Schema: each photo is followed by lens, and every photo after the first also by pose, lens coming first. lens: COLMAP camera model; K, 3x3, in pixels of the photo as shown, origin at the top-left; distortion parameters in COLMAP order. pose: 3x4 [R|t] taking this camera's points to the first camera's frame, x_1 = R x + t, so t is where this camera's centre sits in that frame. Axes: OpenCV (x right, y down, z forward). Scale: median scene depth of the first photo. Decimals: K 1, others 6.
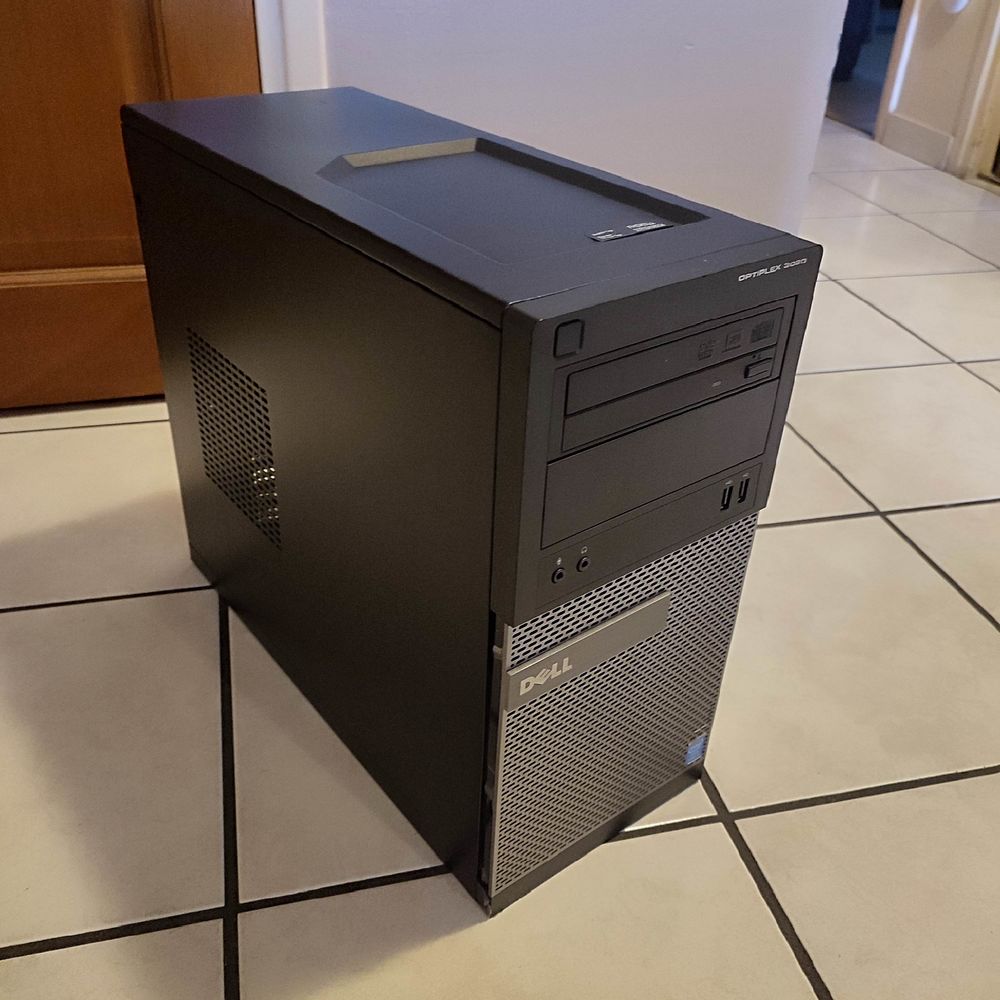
lens RADIAL K [[978.0, 0, 504.9], [0, 978.0, 506.9], [0, 0, 1]] dist [0.074258, -0.141510]
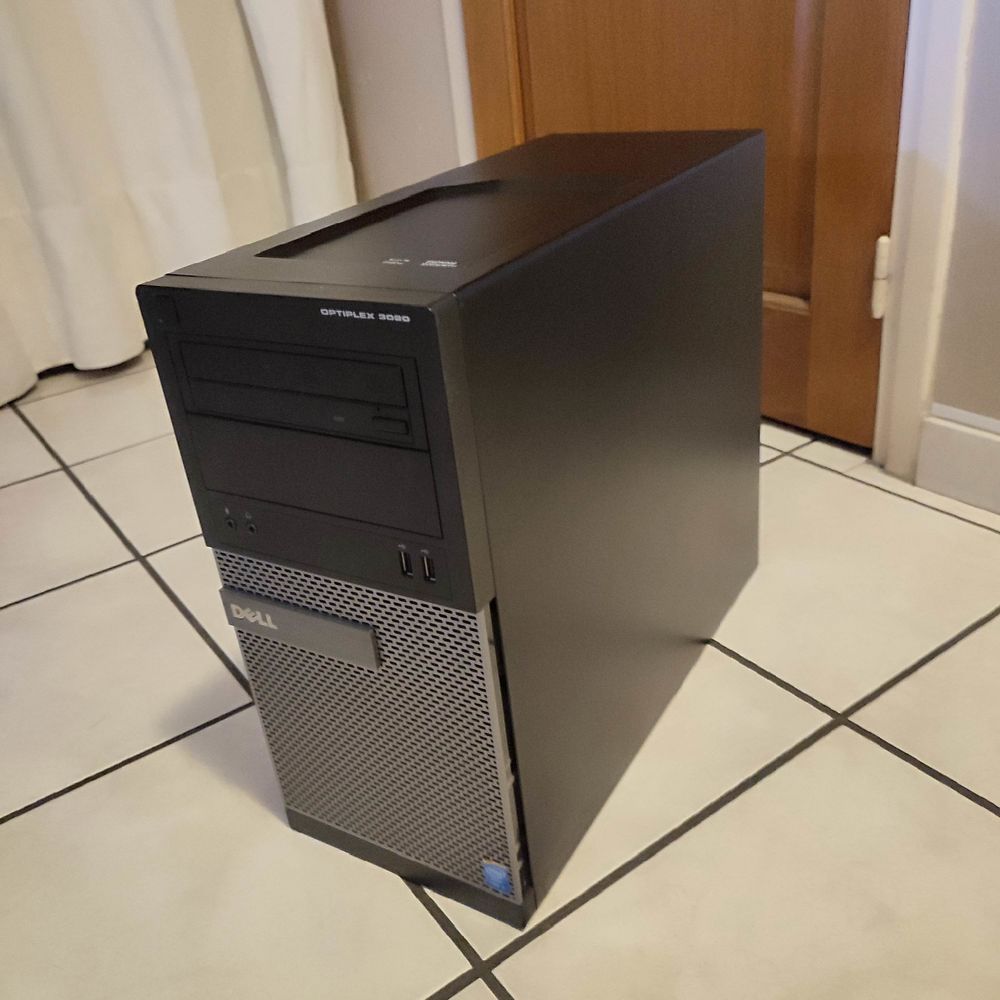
lens RADIAL K [[984.4, 0, 500.0], [0, 984.4, 500.0], [0, 0, 1]] dist [0.008002, -0.000790]
pose [[0.348880, 0.359348, -0.865535, 1.103419], [-0.402880, 0.891378, 0.207685, -0.309015], [0.846150, 0.276250, 0.455758, 0.687540]]
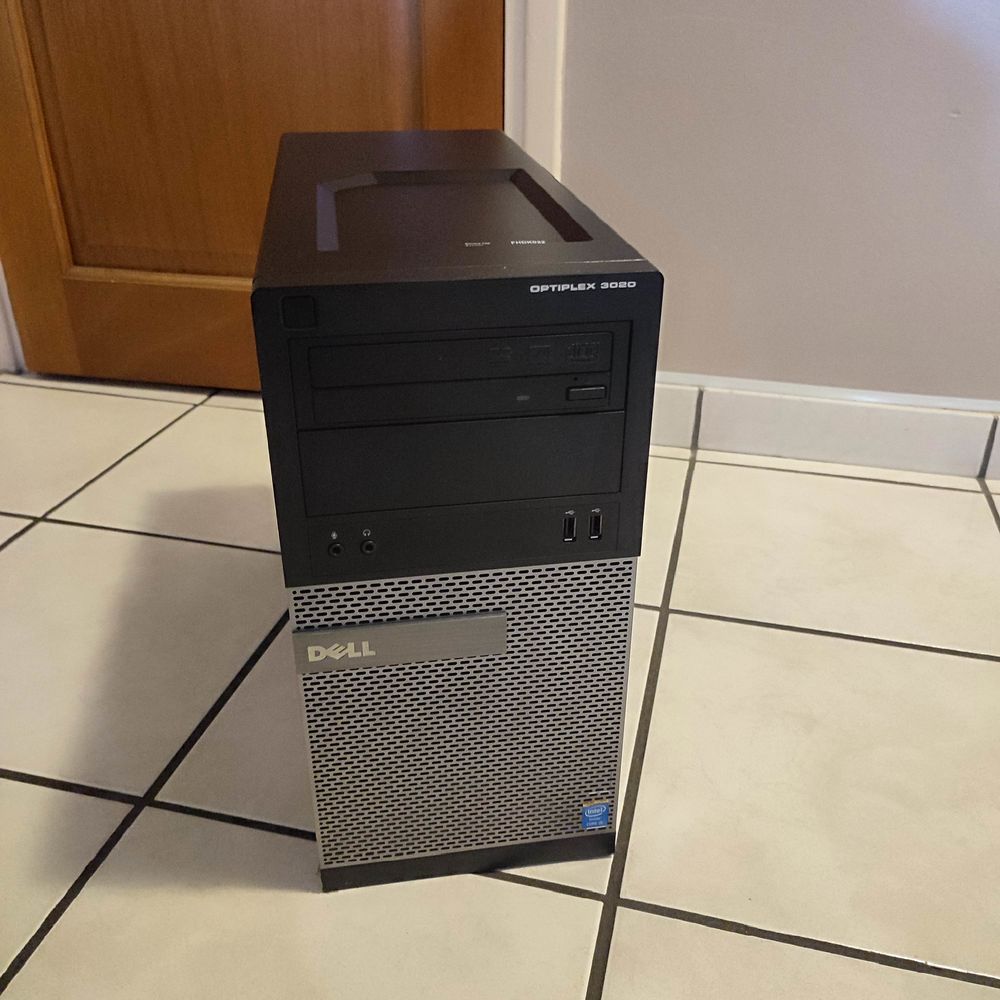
lens RADIAL K [[978.0, 0, 504.9], [0, 978.0, 506.9], [0, 0, 1]] dist [0.074258, -0.141510]
pose [[0.877036, 0.195617, -0.438796, 0.625997], [-0.230282, 0.972760, -0.026614, 0.010892], [0.421637, 0.124388, 0.898192, 0.123084]]
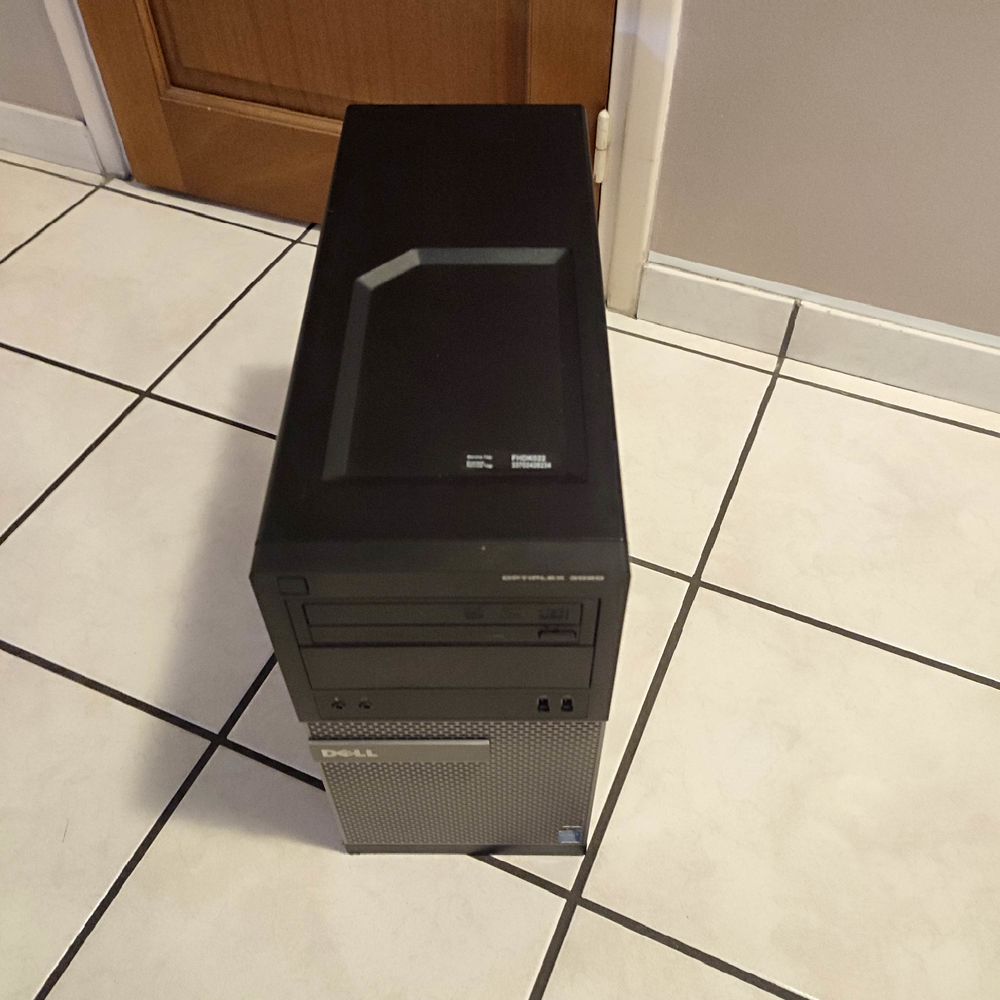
lens RADIAL K [[984.4, 0, 500.0], [0, 984.4, 500.0], [0, 0, 1]] dist [0.008002, -0.000790]
pose [[0.781242, 0.443236, -0.439548, 0.605369], [-0.301209, 0.884418, 0.356479, -0.622552], [0.546749, -0.146101, 0.824452, 0.121583]]
